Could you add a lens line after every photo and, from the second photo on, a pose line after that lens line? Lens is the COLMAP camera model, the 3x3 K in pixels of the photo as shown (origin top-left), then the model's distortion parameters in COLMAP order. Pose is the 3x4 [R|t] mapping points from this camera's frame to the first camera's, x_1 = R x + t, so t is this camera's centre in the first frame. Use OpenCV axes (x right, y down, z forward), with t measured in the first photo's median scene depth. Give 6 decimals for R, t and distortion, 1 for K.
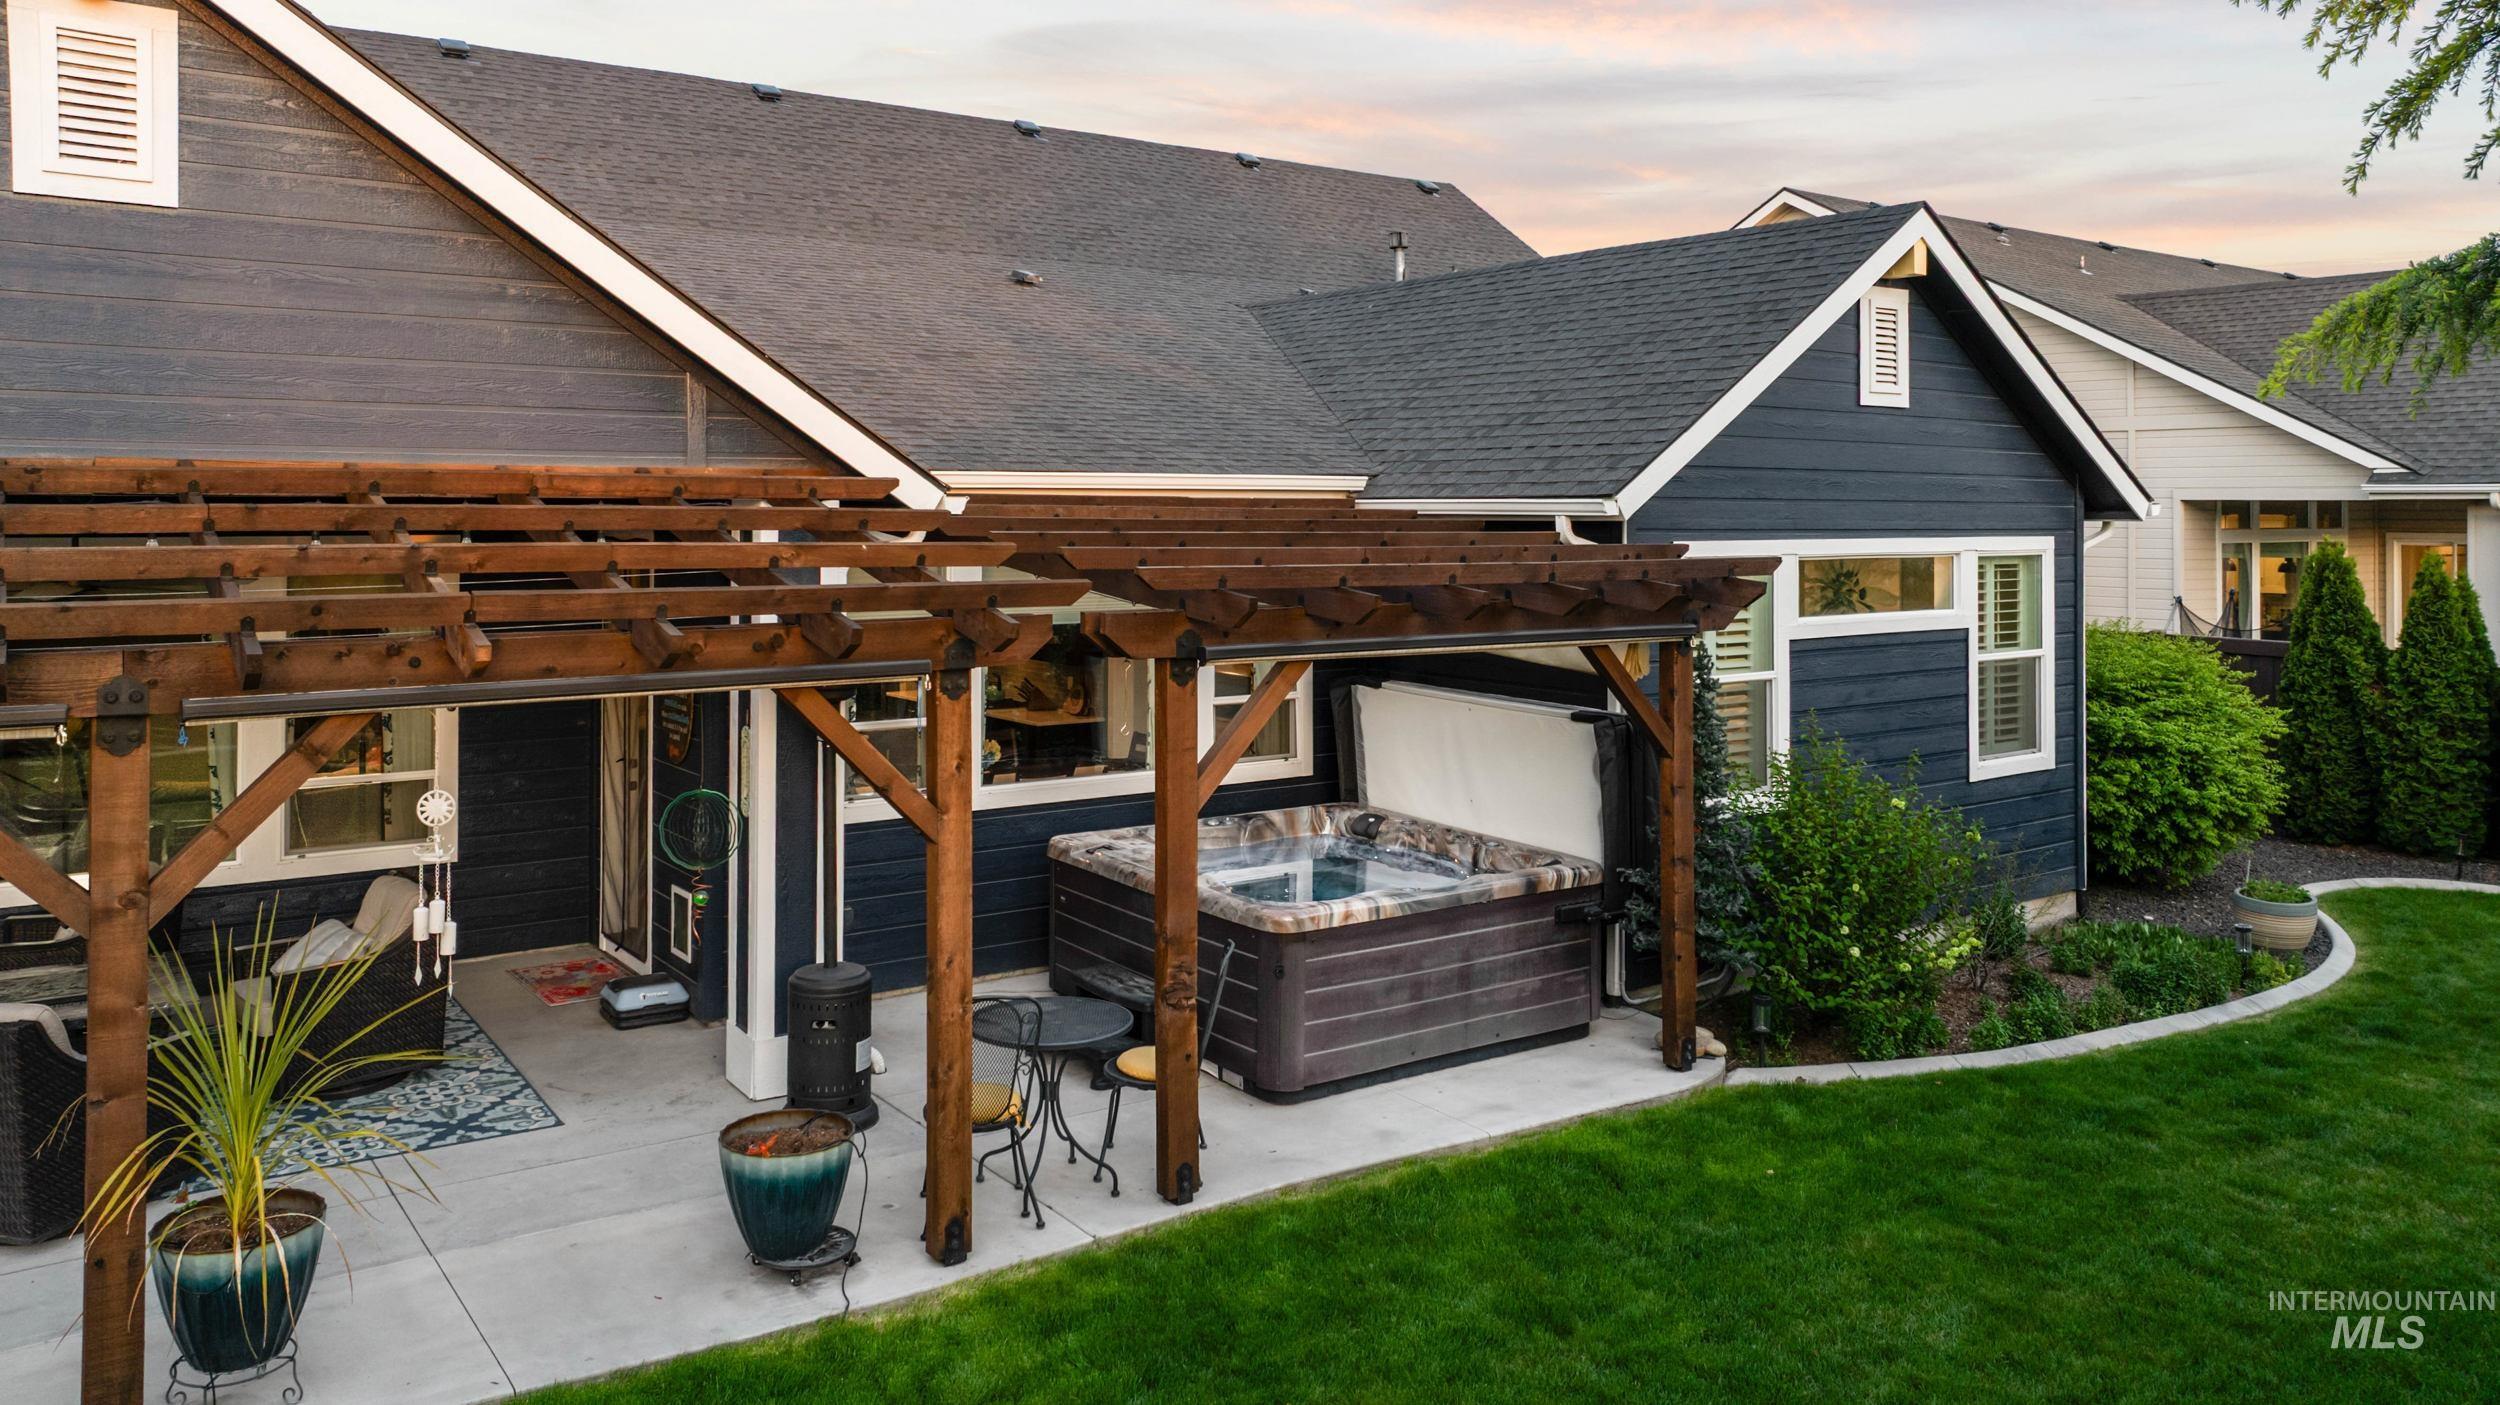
lens RADIAL K [[1810.6, 0, 1246.6], [0, 1810.6, 499.6], [0, 0, 1]] dist [-0.011543, -0.008540]
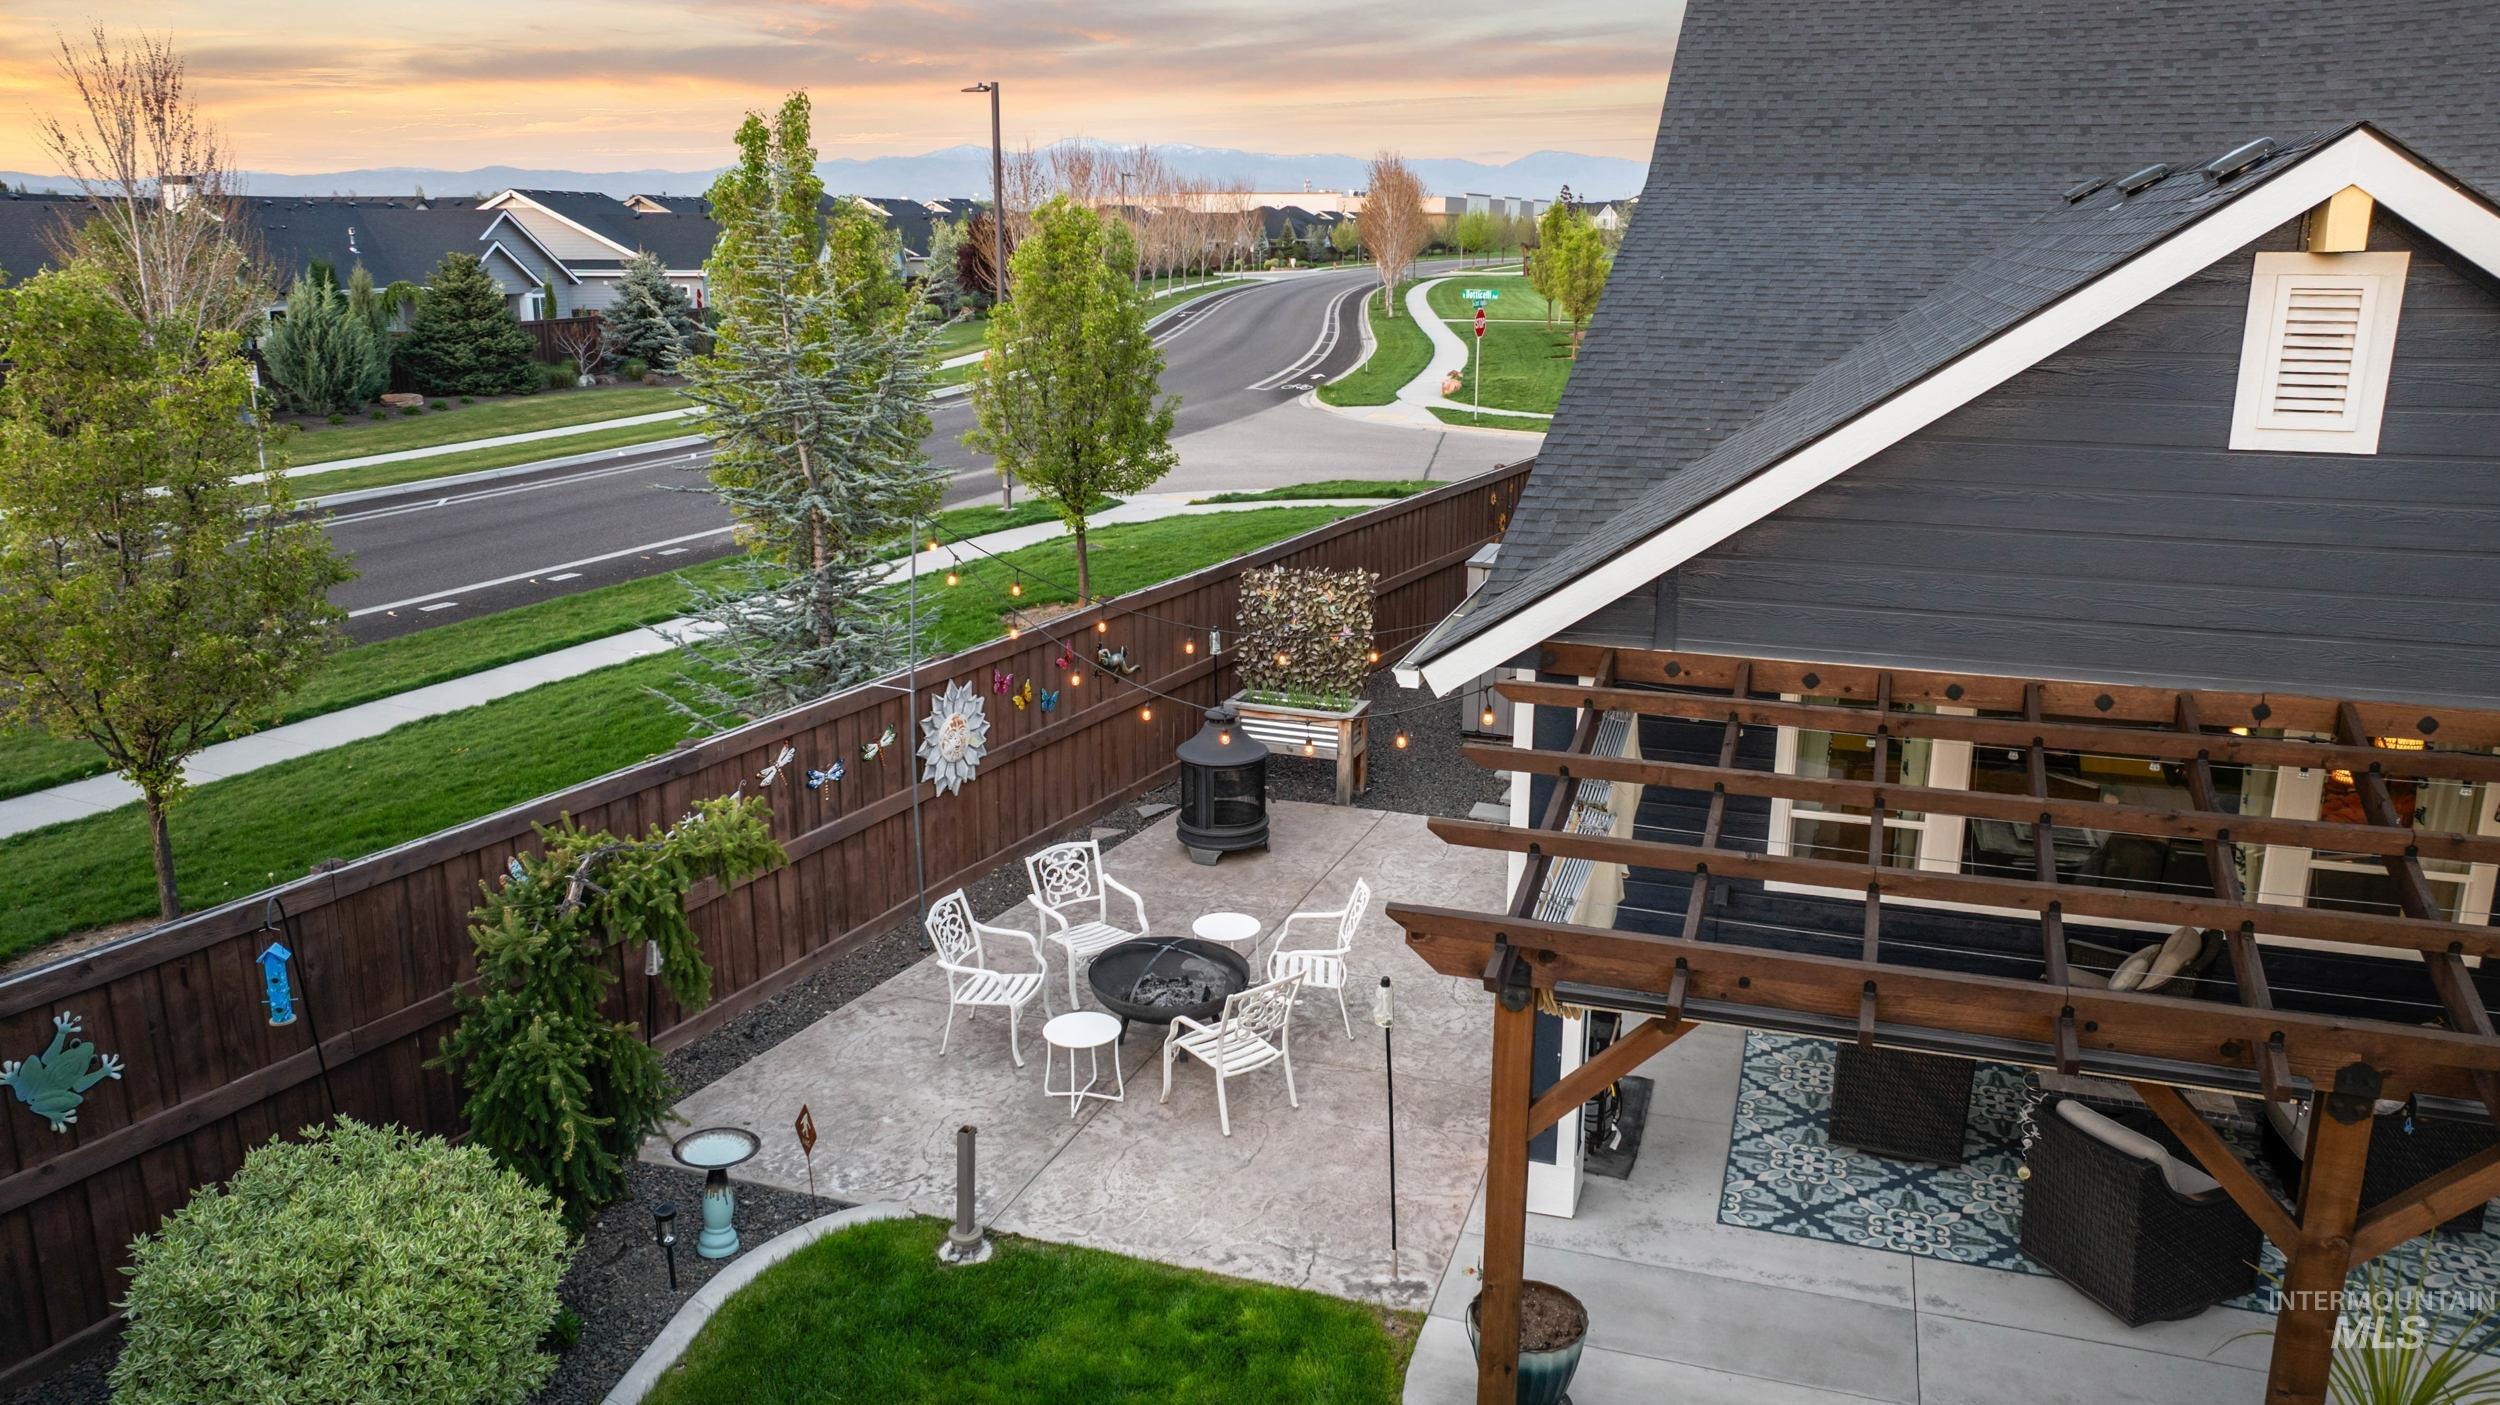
lens RADIAL K [[1750.6, 0, 1258.0], [0, 1750.6, 683.1], [0, 0, 1]] dist [-0.012086, -0.002546]
pose [[0.586303, 0.194916, -0.786293, -0.140123], [0.011065, 0.968605, 0.248360, -0.235493], [0.810016, -0.154315, 0.565739, -0.059371]]
